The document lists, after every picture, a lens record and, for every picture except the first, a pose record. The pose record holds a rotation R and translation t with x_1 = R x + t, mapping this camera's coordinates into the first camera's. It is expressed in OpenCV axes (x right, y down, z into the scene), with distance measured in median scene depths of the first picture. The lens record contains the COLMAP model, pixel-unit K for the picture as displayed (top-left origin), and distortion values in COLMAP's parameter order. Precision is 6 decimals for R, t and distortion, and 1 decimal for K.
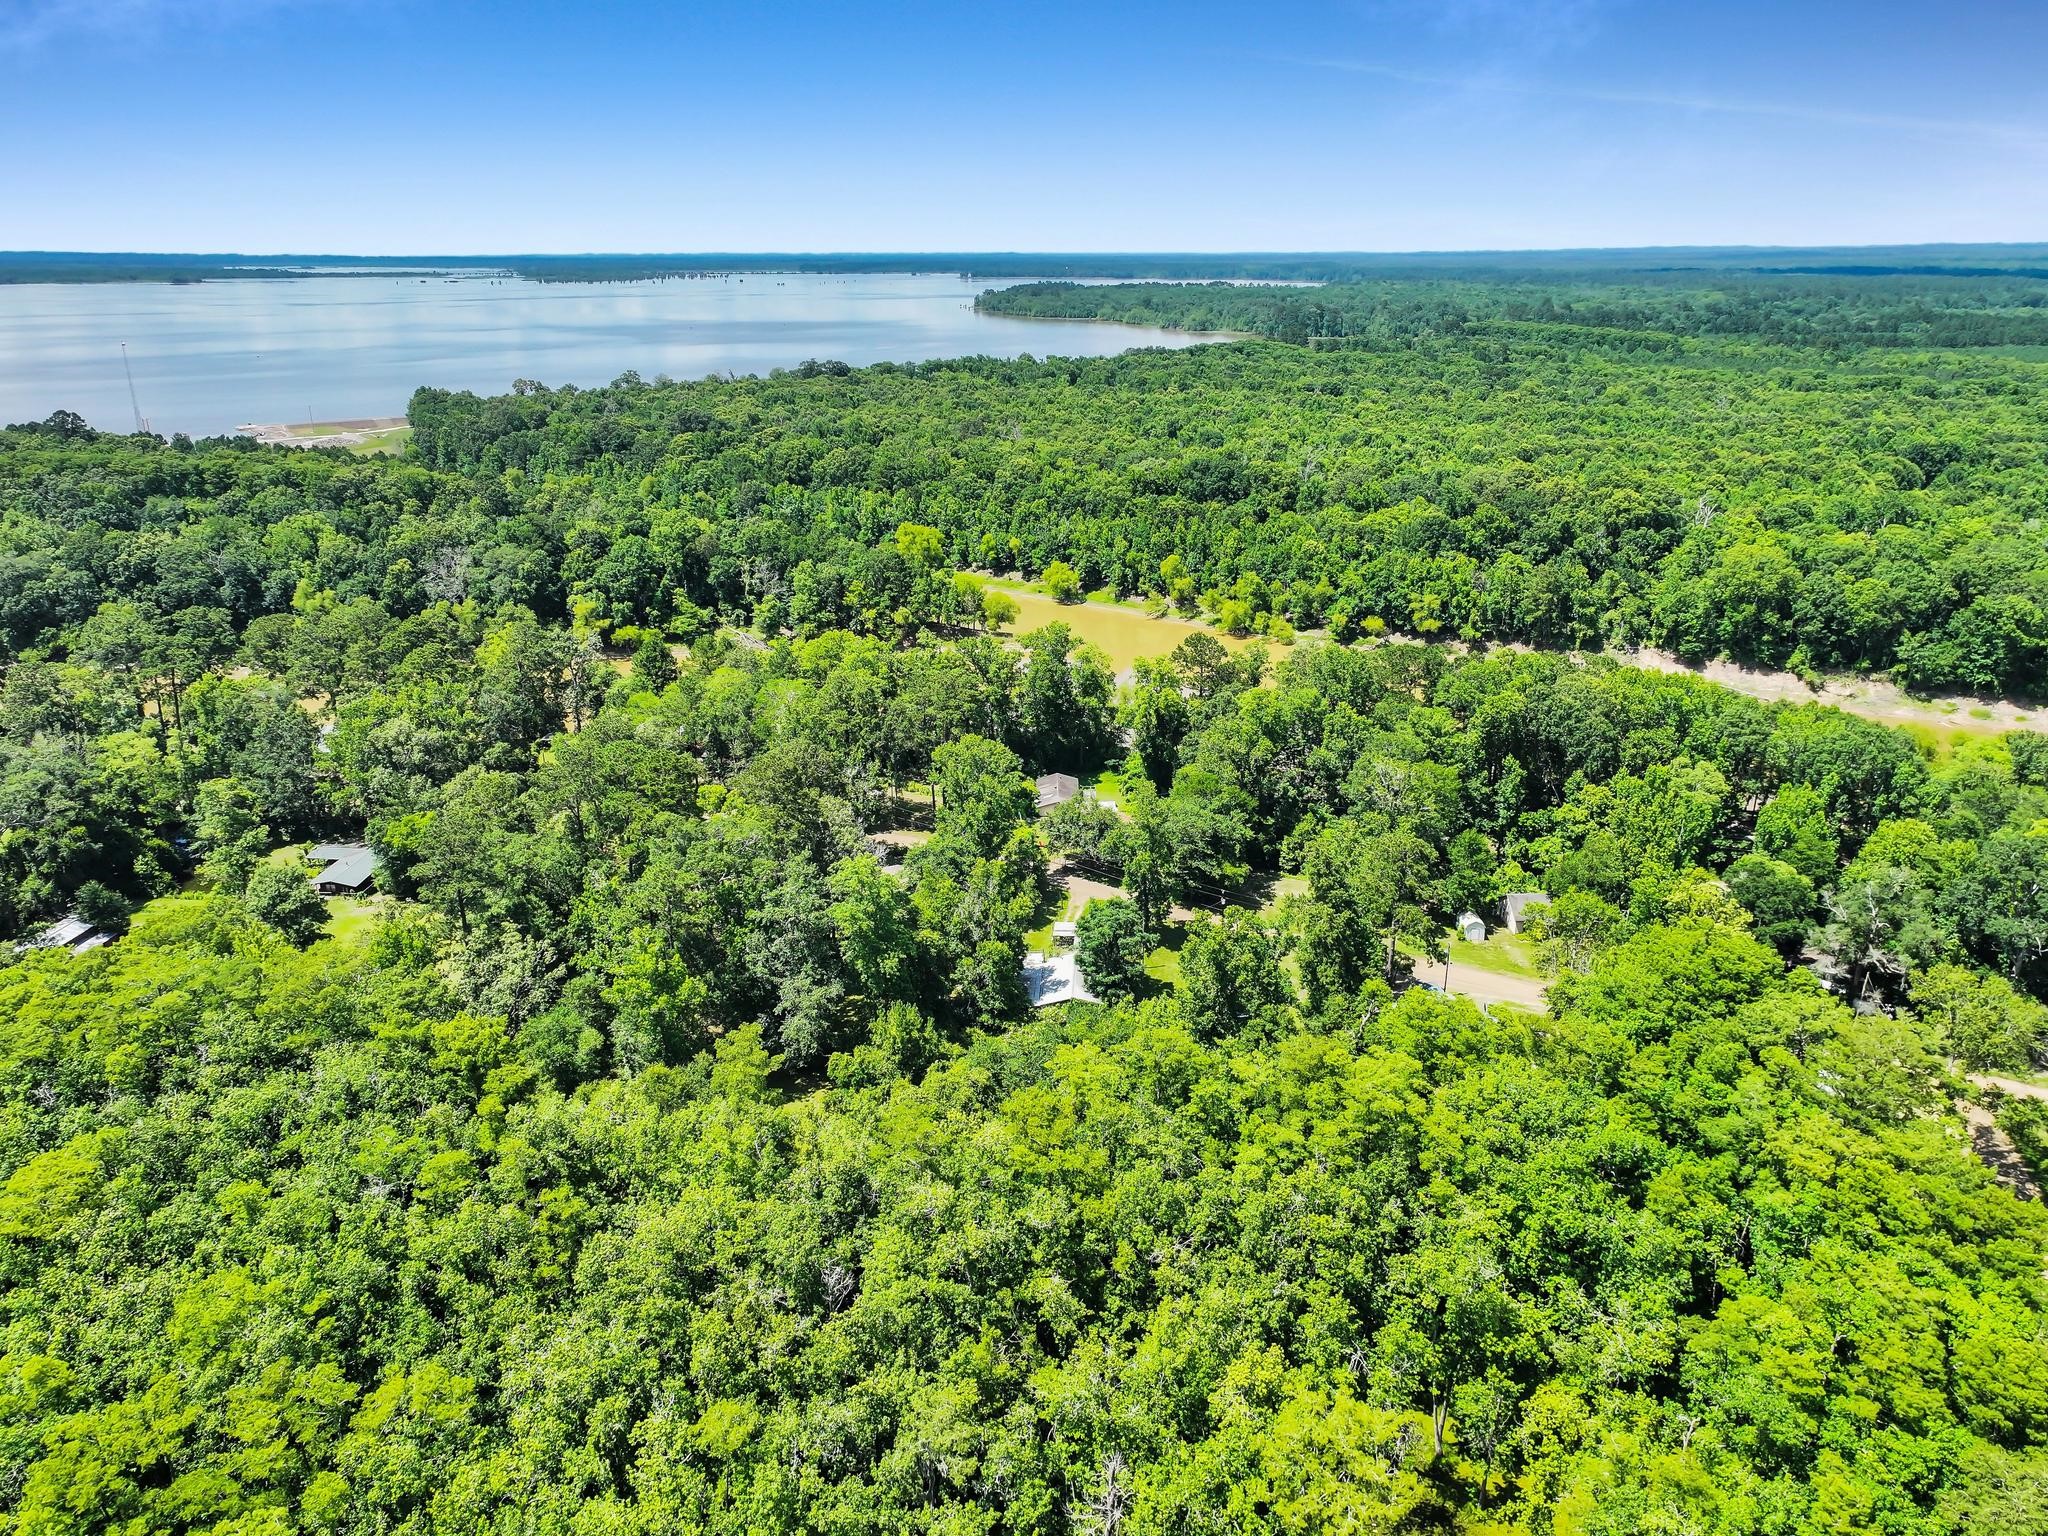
lens RADIAL K [[1428.2, 0, 1019.8], [0, 1428.2, 761.5], [0, 0, 1]] dist [-0.007878, 0.018041]
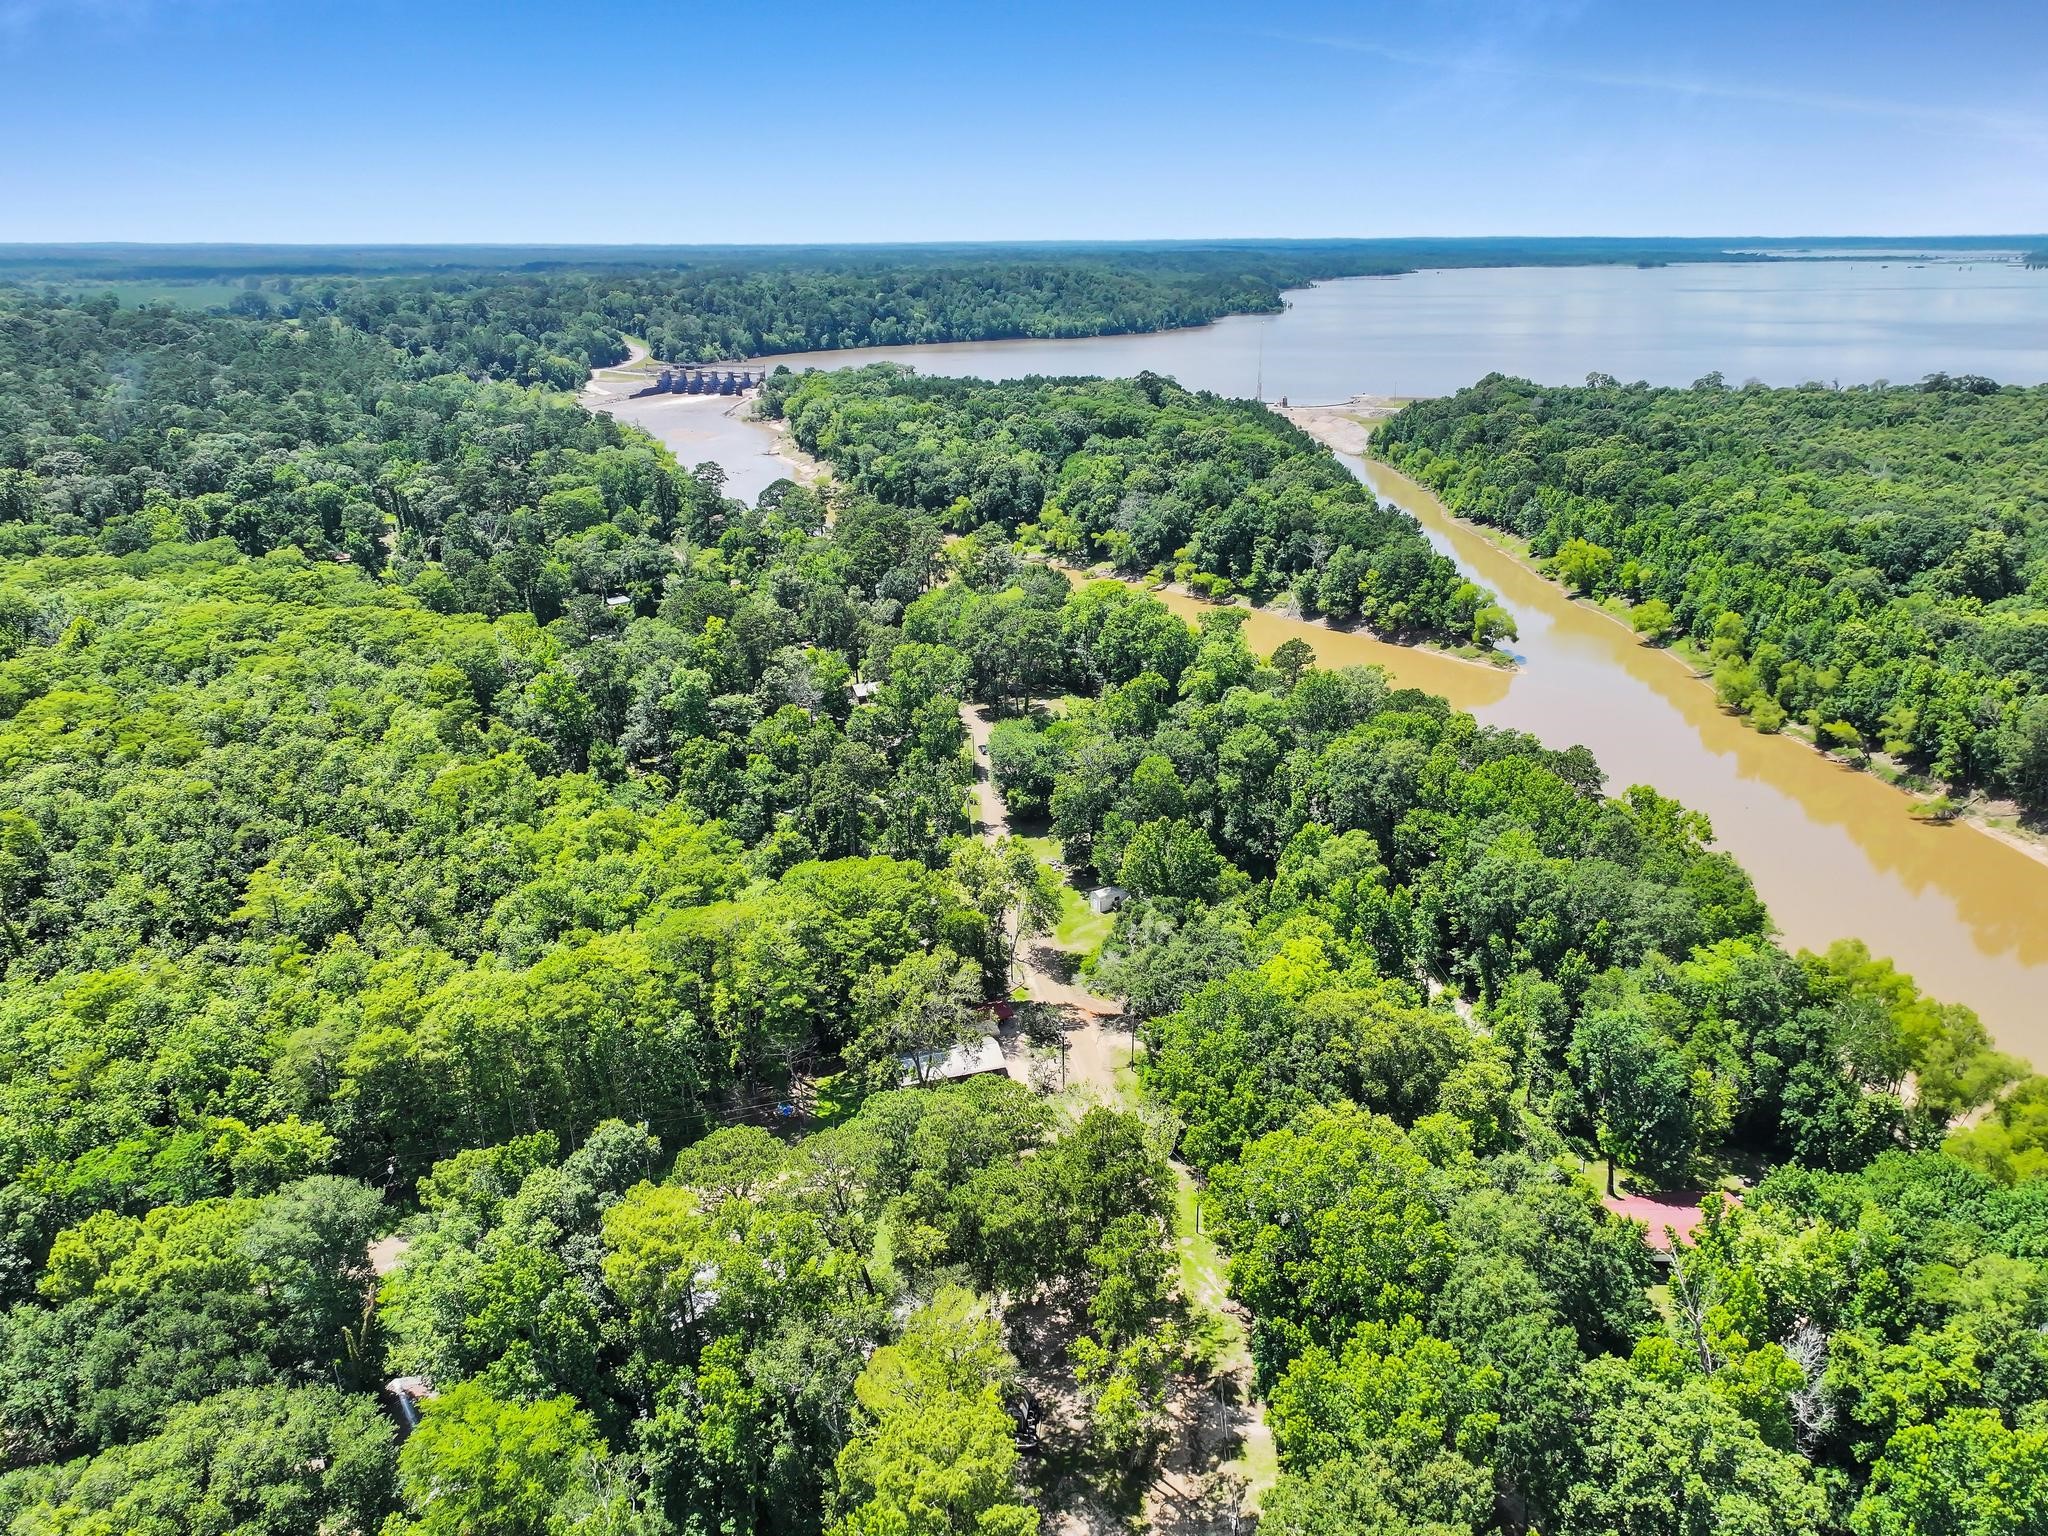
lens RADIAL K [[1428.2, 0, 1018.0], [0, 1428.2, 770.1], [0, 0, 1]] dist [-0.007878, 0.018041]
pose [[0.587660, 0.278956, -0.759499, 0.513834], [-0.266390, 0.953059, 0.143930, -0.057251], [0.763998, 0.117741, 0.634385, 0.107270]]
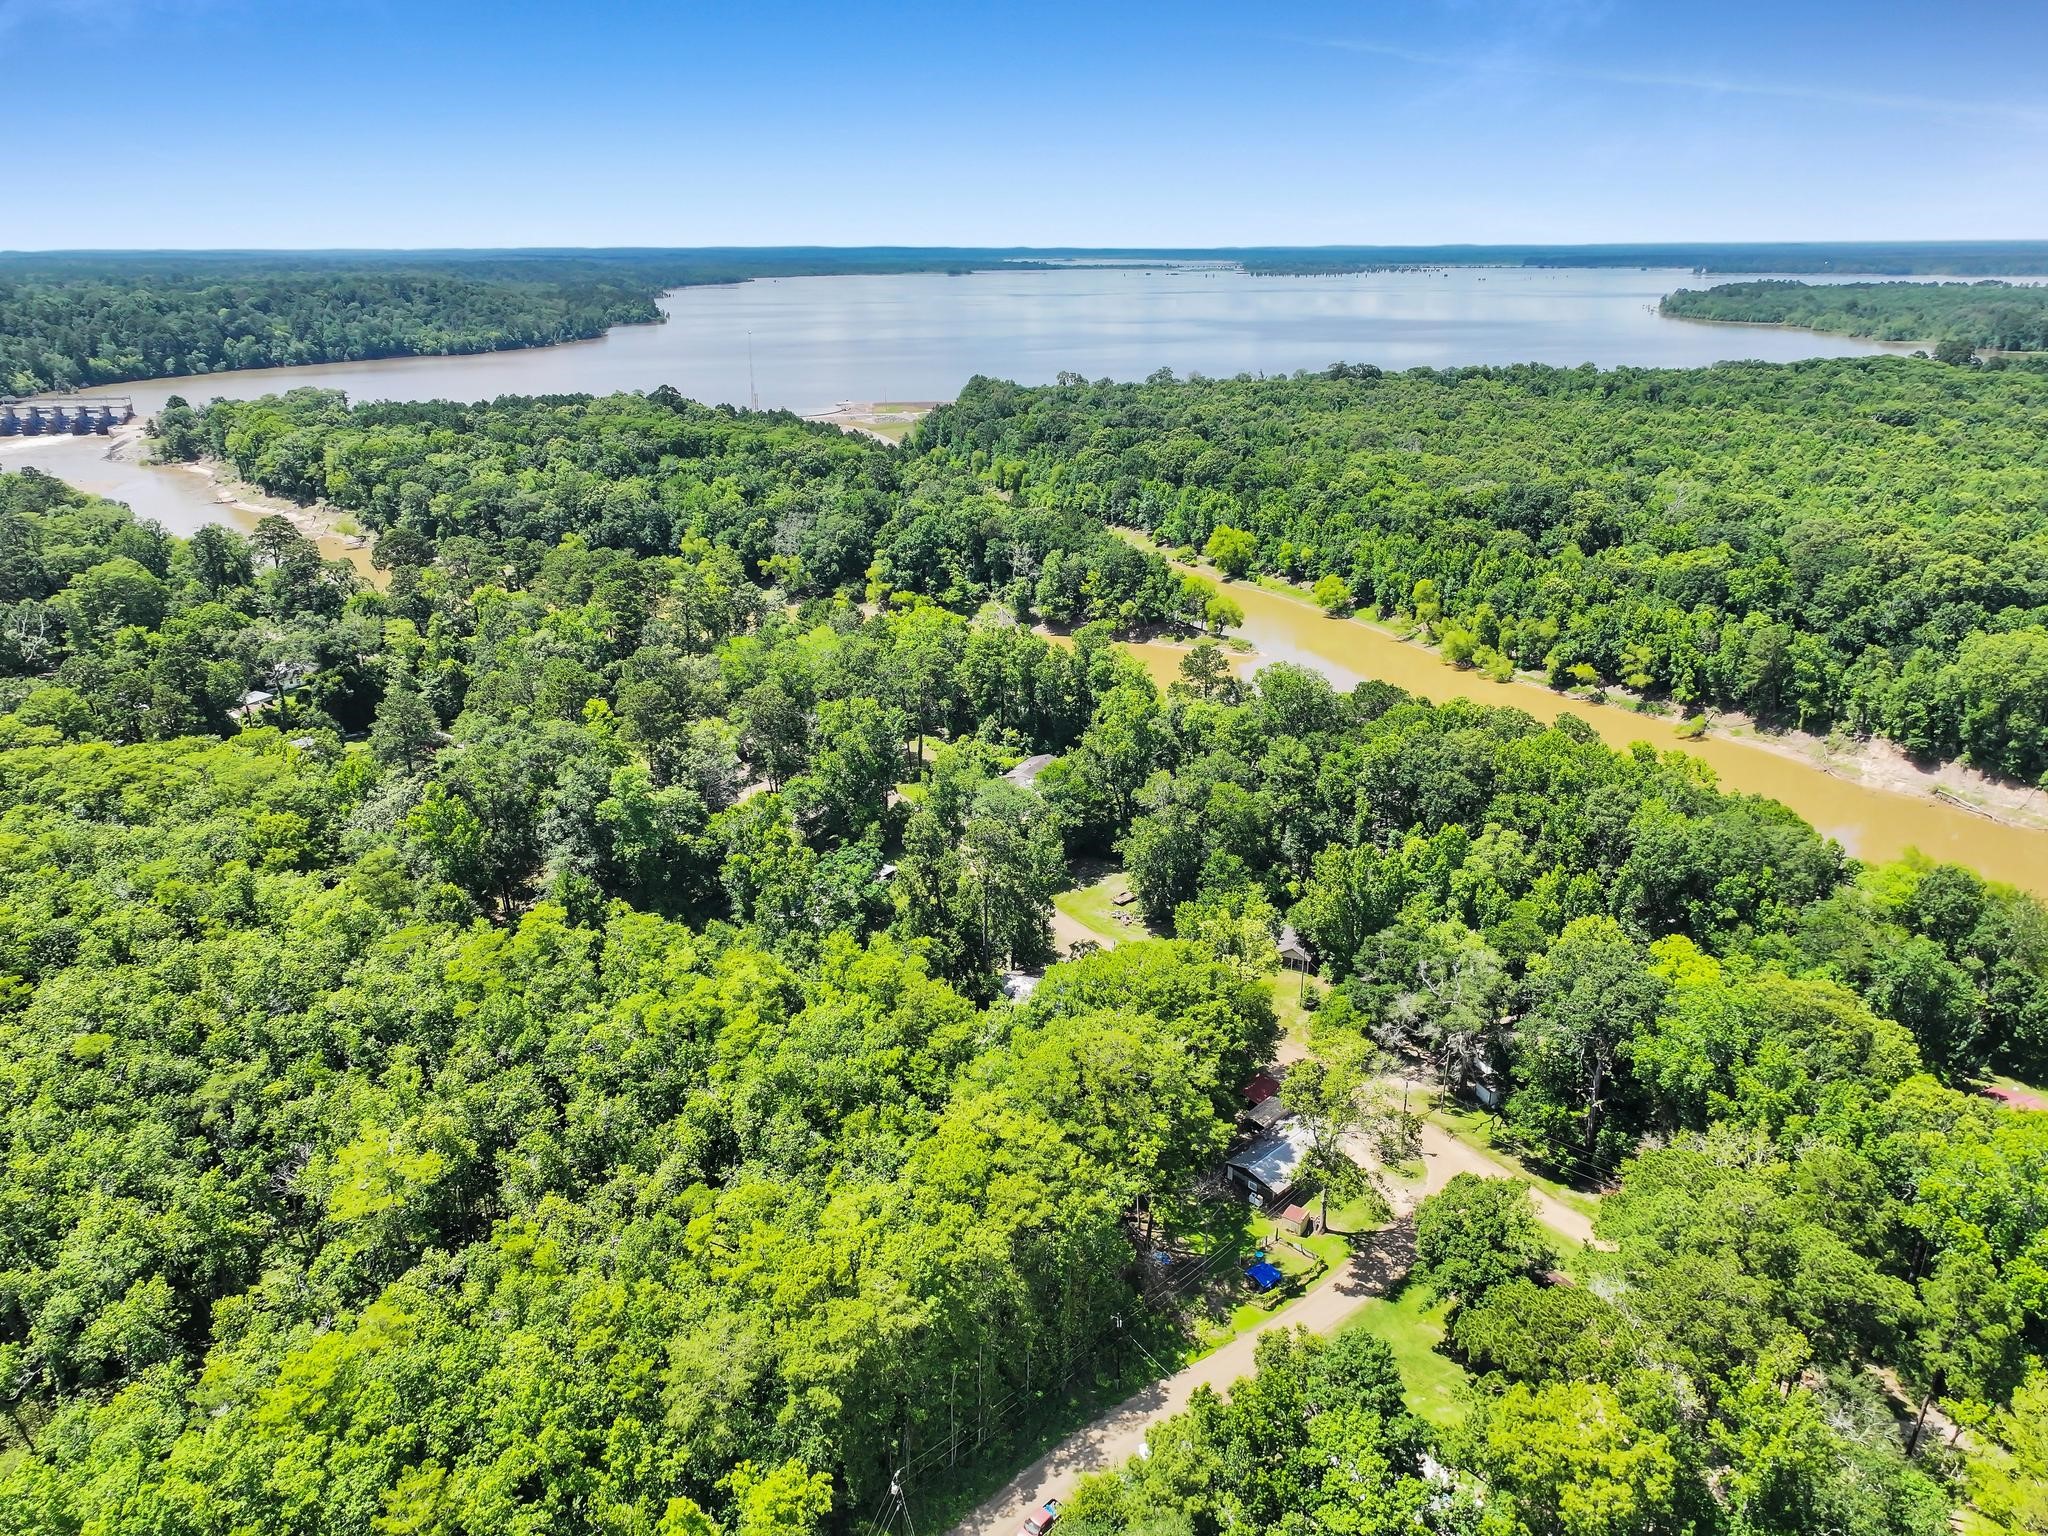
lens RADIAL K [[1428.2, 0, 1019.8], [0, 1428.2, 772.5], [0, 0, 1]] dist [-0.007878, 0.018041]
pose [[0.884117, 0.159481, -0.439206, 0.294616], [-0.154185, 0.986877, 0.047974, -0.016244], [0.441093, 0.025304, 0.897104, -0.001231]]
